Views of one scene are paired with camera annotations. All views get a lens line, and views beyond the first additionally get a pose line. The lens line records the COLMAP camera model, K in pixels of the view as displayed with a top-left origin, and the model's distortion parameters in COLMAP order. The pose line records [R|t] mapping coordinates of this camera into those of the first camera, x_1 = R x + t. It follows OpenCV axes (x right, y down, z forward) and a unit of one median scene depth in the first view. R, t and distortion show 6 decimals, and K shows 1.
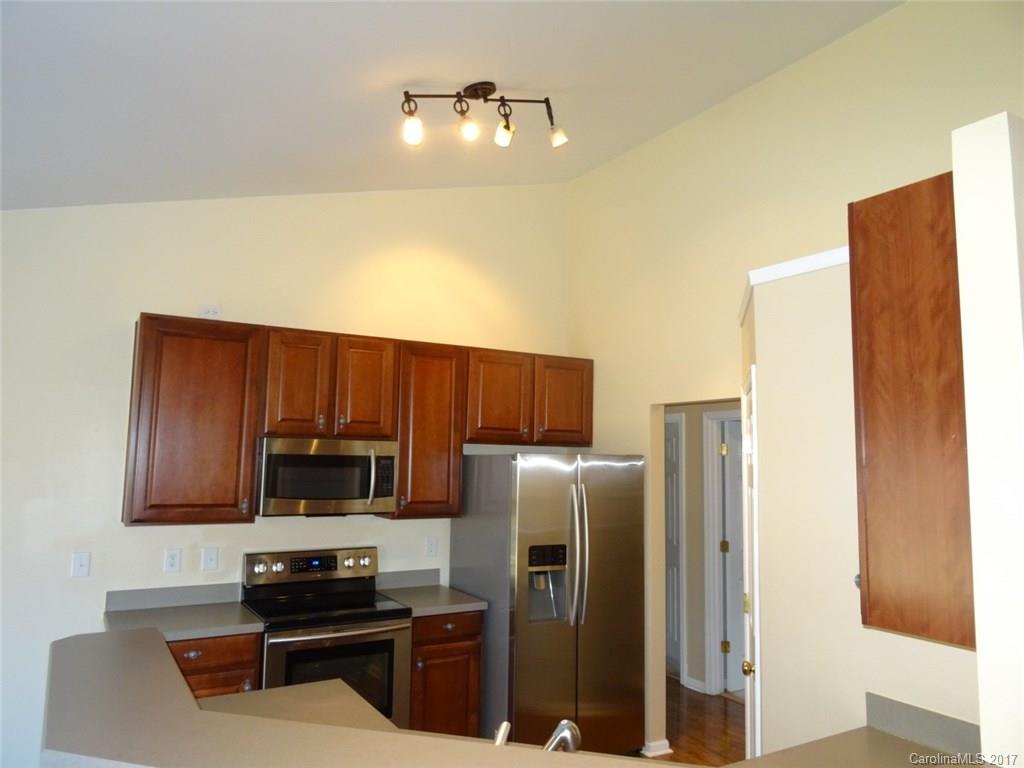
lens RADIAL K [[741.2, 0, 512.0], [0, 741.2, 384.0], [0, 0, 1]] dist [-0.192758, -0.000353]
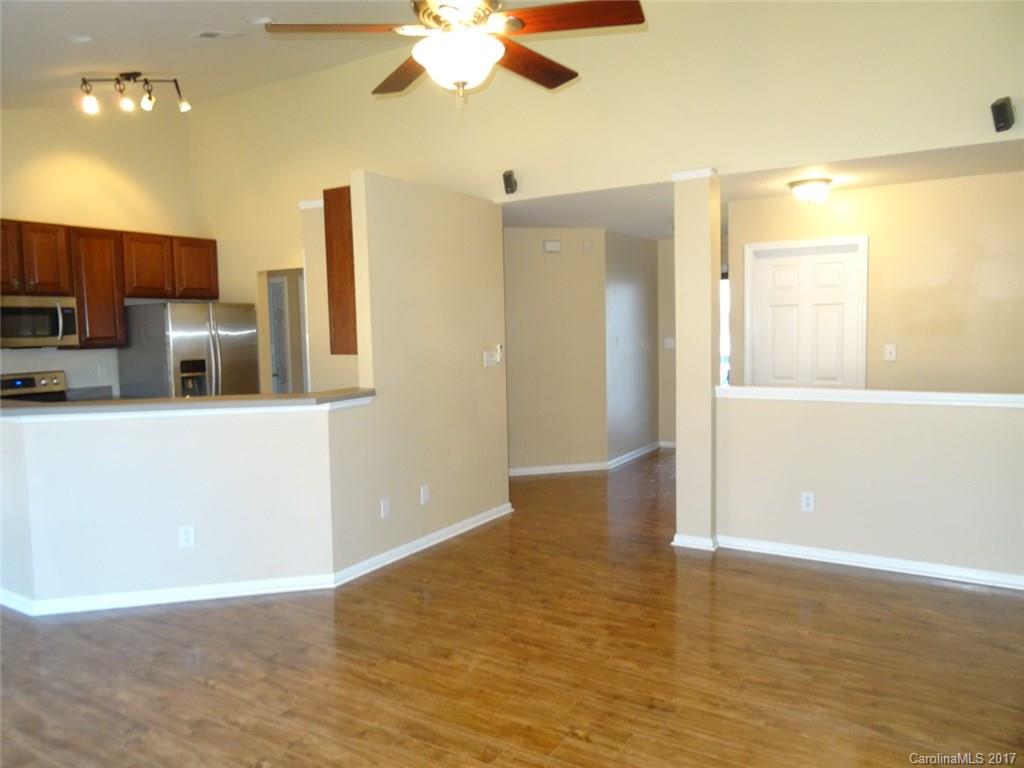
lens RADIAL K [[713.5, 0, 512.0], [0, 713.5, 384.0], [0, 0, 1]] dist [0.025890, -0.039819]
pose [[0.881850, -0.074264, 0.465646, -0.068390], [-0.013067, 0.983292, 0.181567, -0.022687], [-0.471349, -0.166200, 0.866145, -0.695024]]
